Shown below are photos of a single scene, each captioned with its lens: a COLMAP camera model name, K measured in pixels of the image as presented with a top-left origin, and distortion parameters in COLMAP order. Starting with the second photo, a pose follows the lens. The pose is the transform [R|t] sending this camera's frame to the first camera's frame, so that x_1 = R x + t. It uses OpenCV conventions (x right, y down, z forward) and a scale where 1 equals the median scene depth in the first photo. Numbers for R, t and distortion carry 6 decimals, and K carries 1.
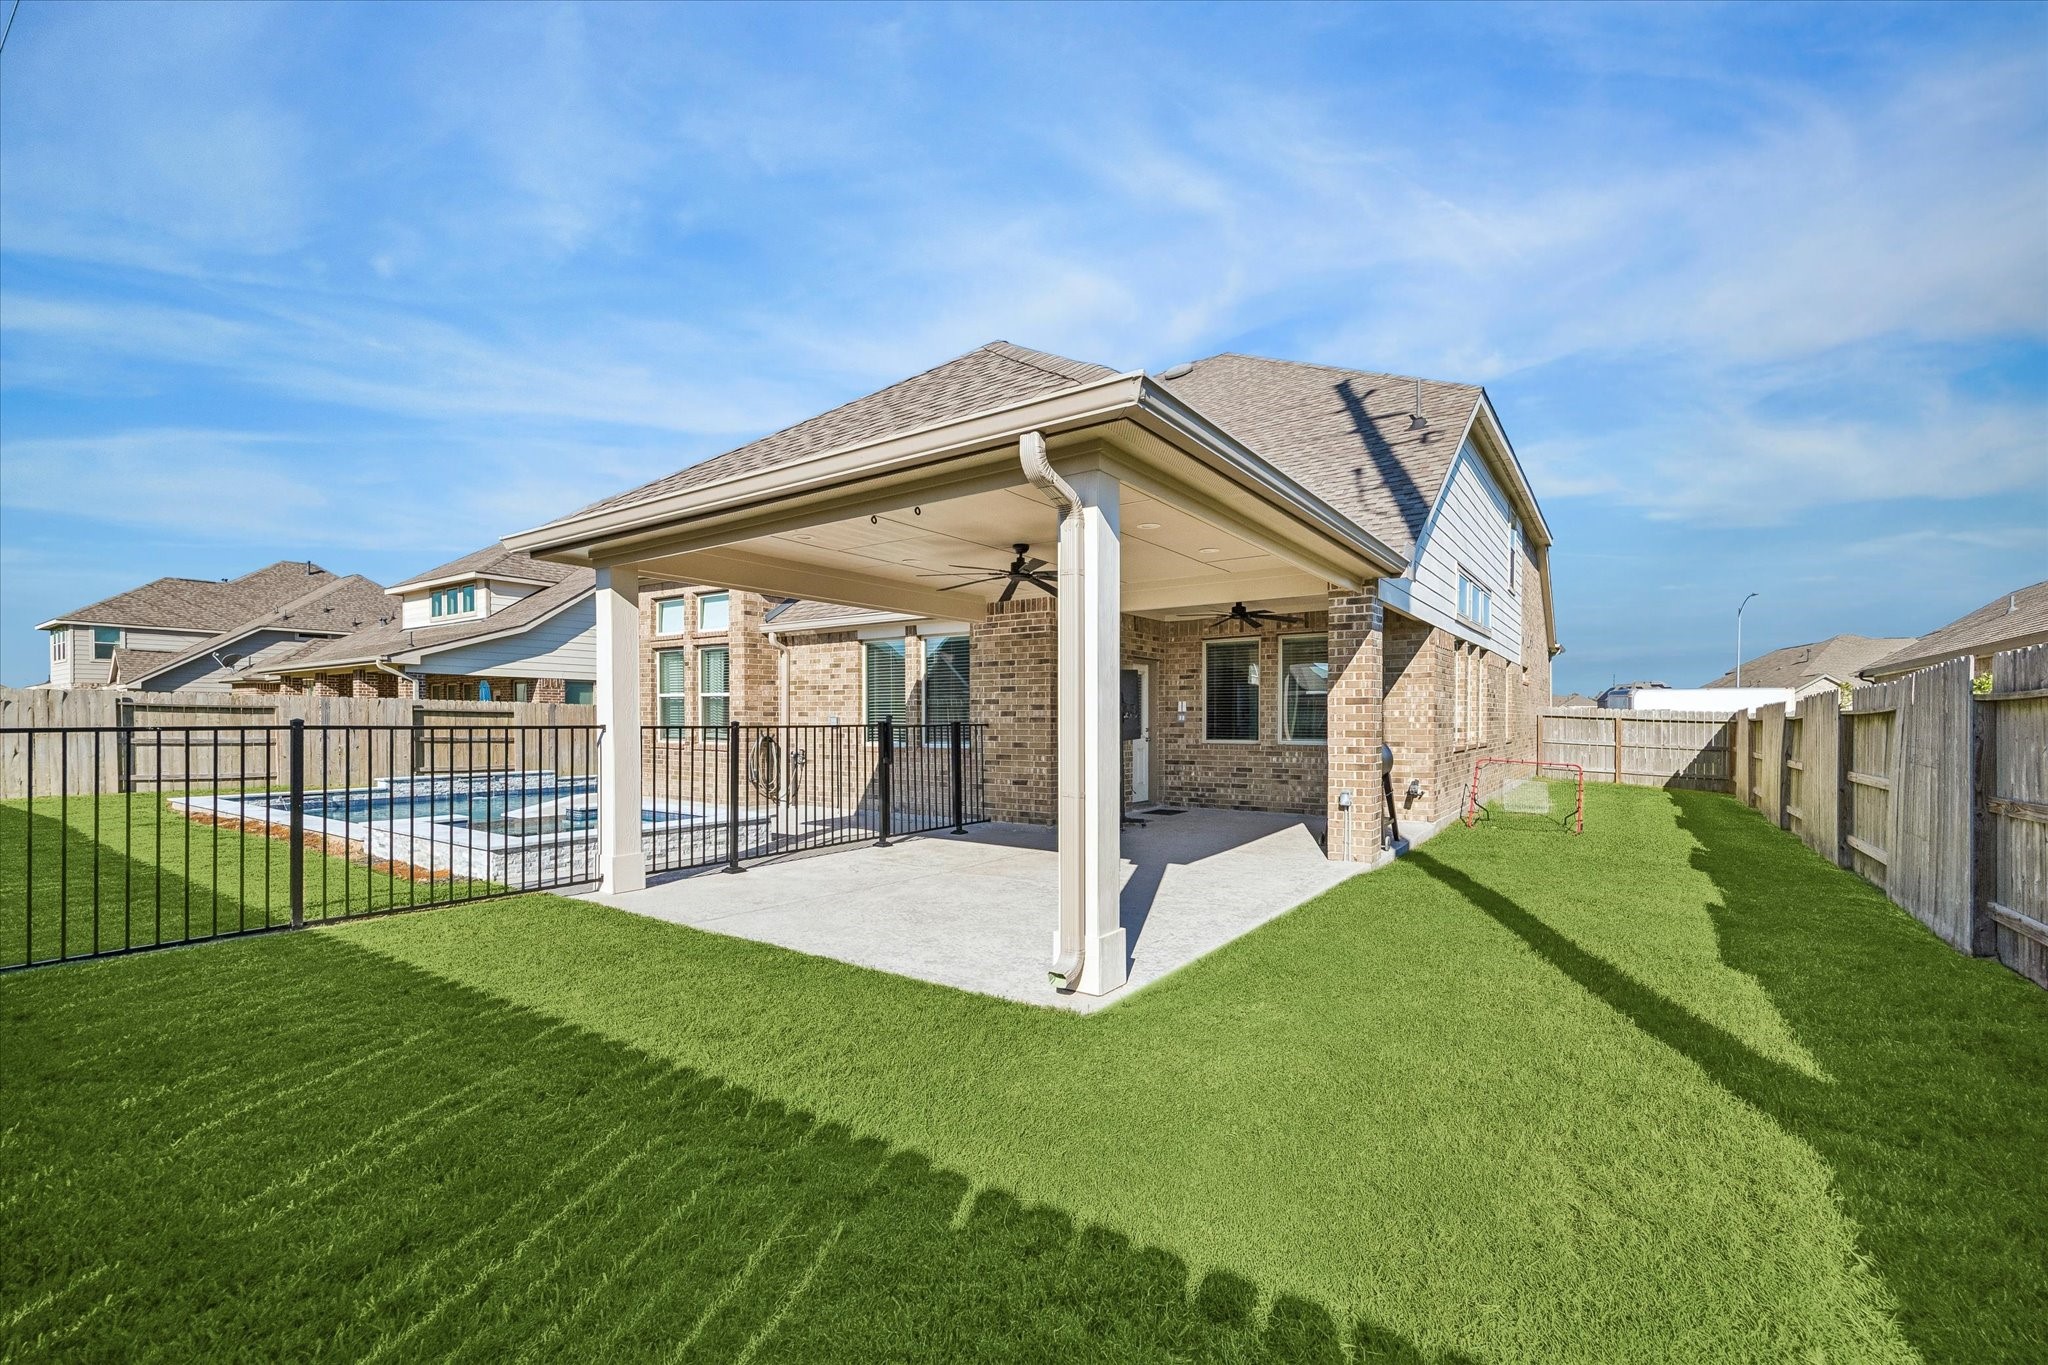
lens RADIAL K [[865.7, 0, 1046.0], [0, 865.7, 734.6], [0, 0, 1]] dist [0.003418, 0.000108]
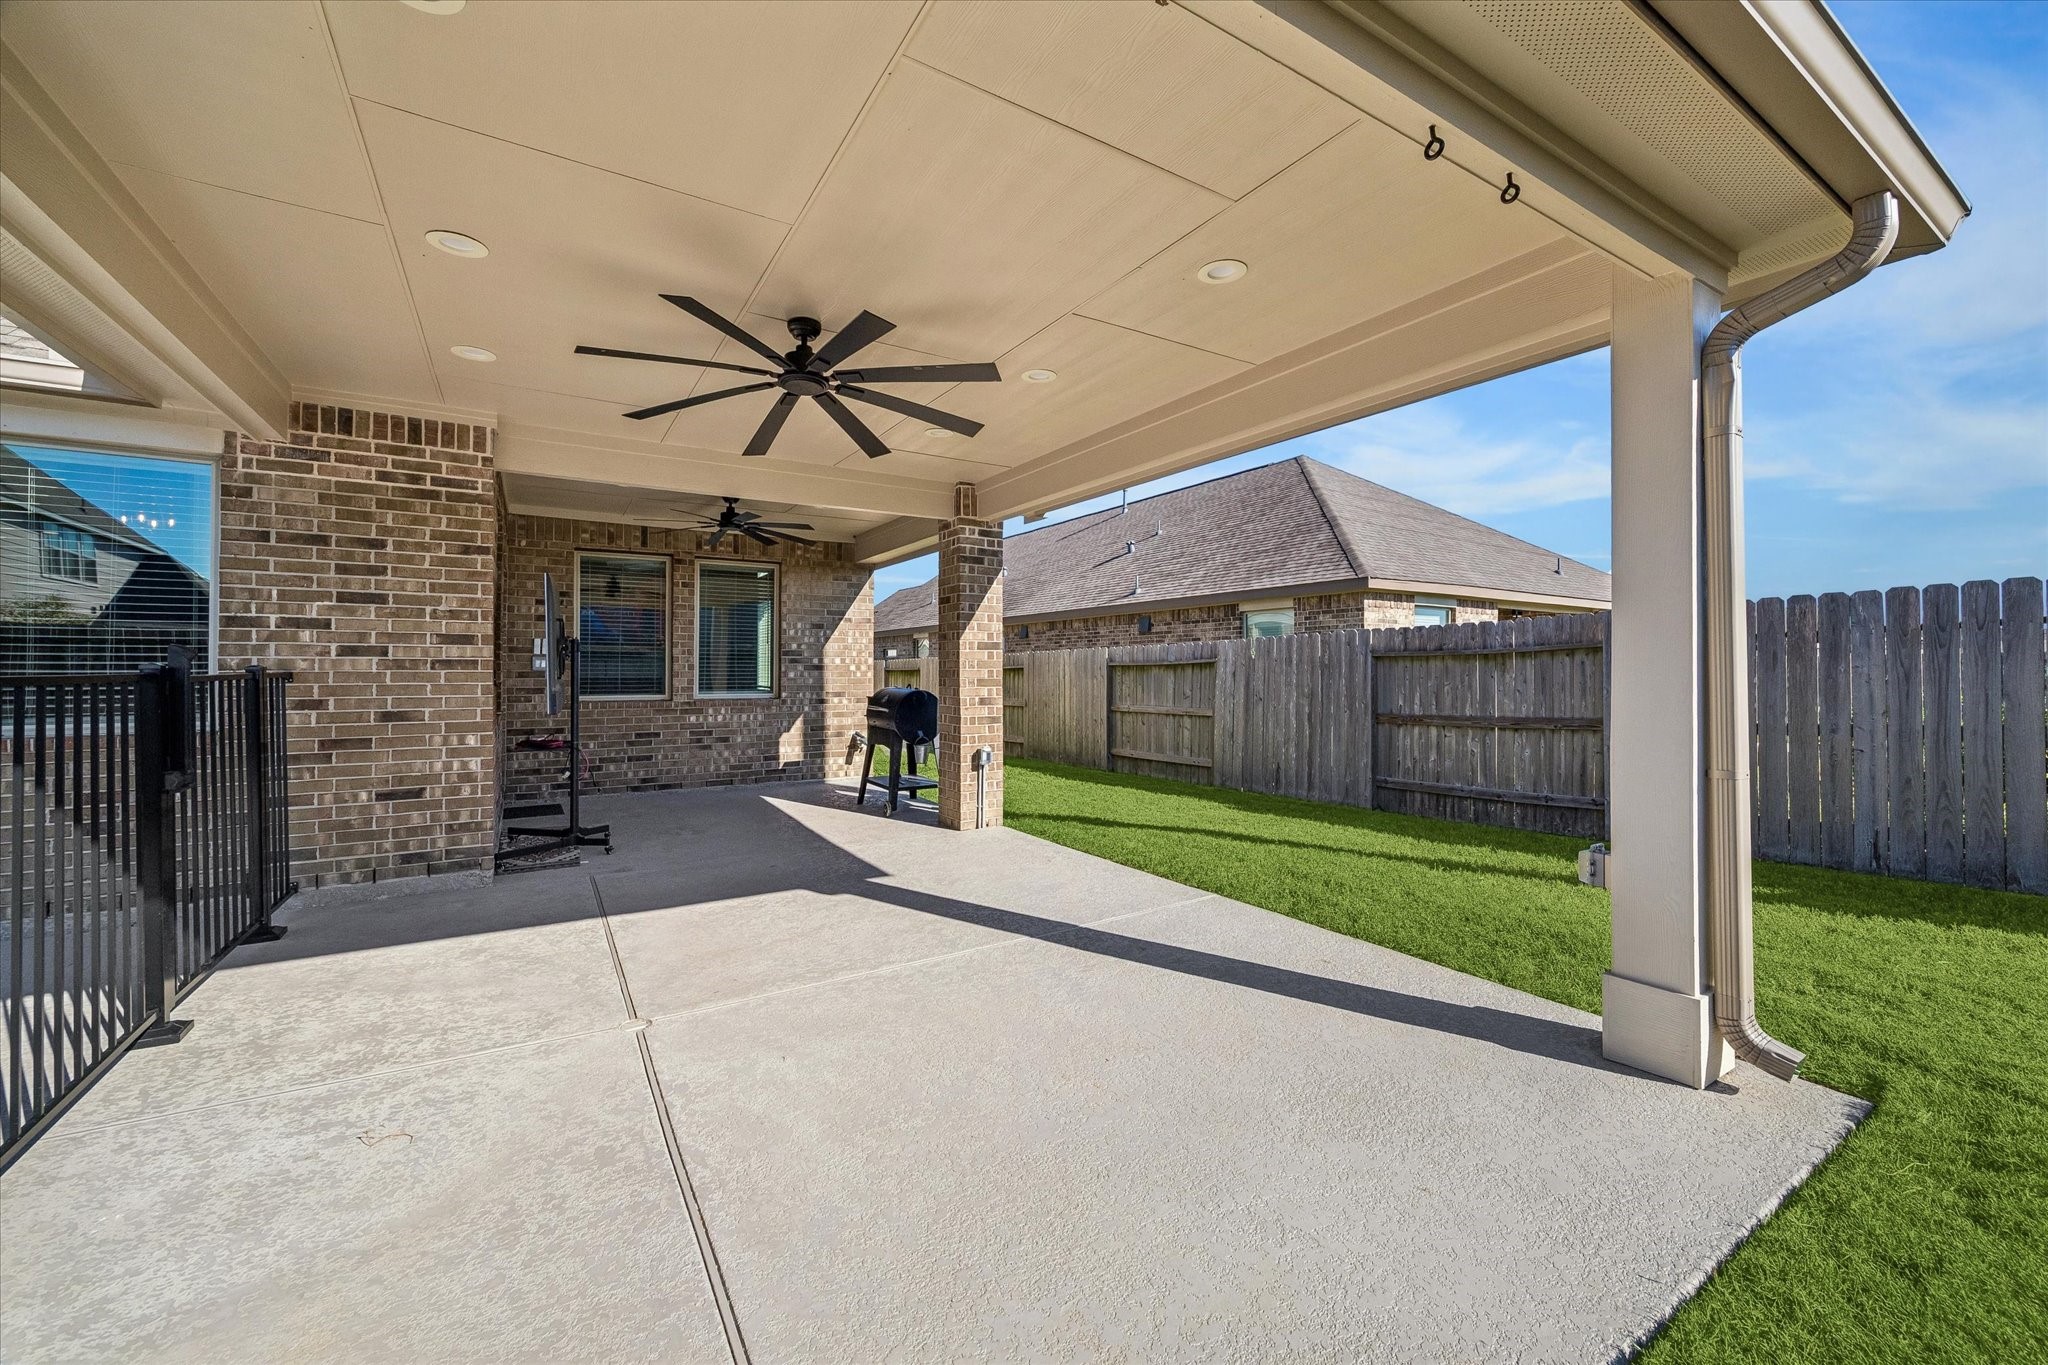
lens RADIAL K [[793.1, 0, 1025.6], [0, 793.1, 673.8], [0, 0, 1]] dist [-0.000415, 0.000017]
pose [[0.398864, -0.002841, 0.917006, -0.294750], [0.014916, 0.999883, -0.003390, -0.005059], [-0.916889, 0.015030, 0.398860, 0.501302]]
